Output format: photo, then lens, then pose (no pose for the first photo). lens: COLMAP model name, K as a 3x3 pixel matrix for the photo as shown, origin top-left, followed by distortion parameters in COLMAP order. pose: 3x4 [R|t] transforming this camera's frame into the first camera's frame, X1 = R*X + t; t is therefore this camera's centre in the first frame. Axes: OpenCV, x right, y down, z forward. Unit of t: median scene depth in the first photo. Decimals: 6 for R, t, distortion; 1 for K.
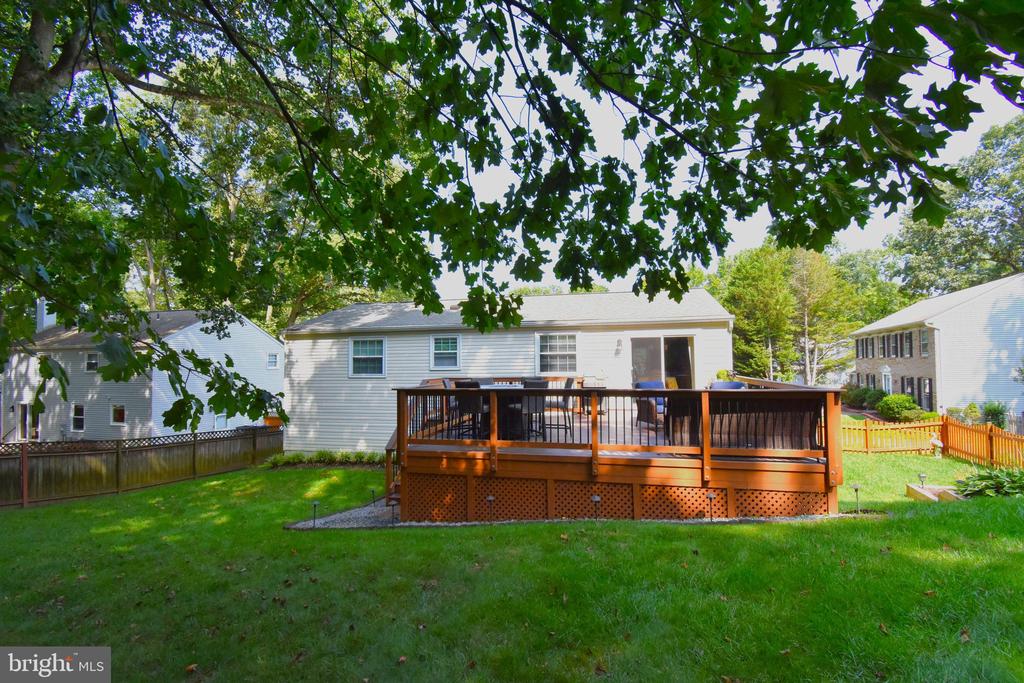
lens RADIAL K [[460.1, 0, 516.9], [0, 460.1, 341.8], [0, 0, 1]] dist [-0.000970, -0.018547]
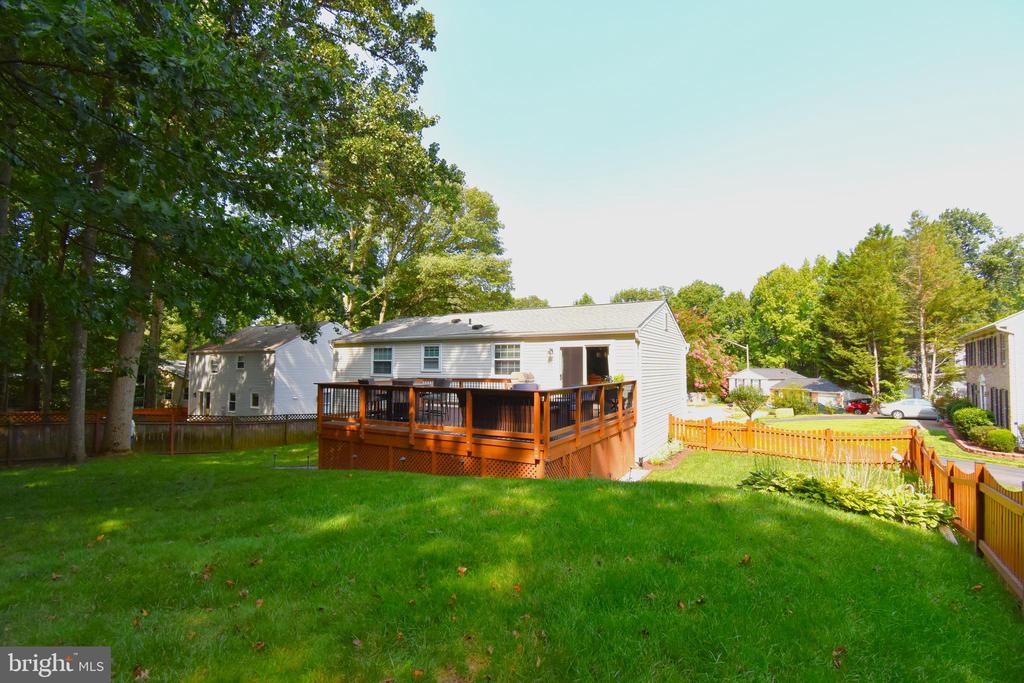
lens RADIAL K [[459.0, 0, 515.2], [0, 459.0, 339.2], [0, 0, 1]] dist [0.003150, -0.022279]
pose [[0.956720, -0.003620, -0.290989, 0.422081], [0.000779, 0.999951, -0.009879, -0.015735], [0.291010, 0.009225, 0.956675, -0.148033]]
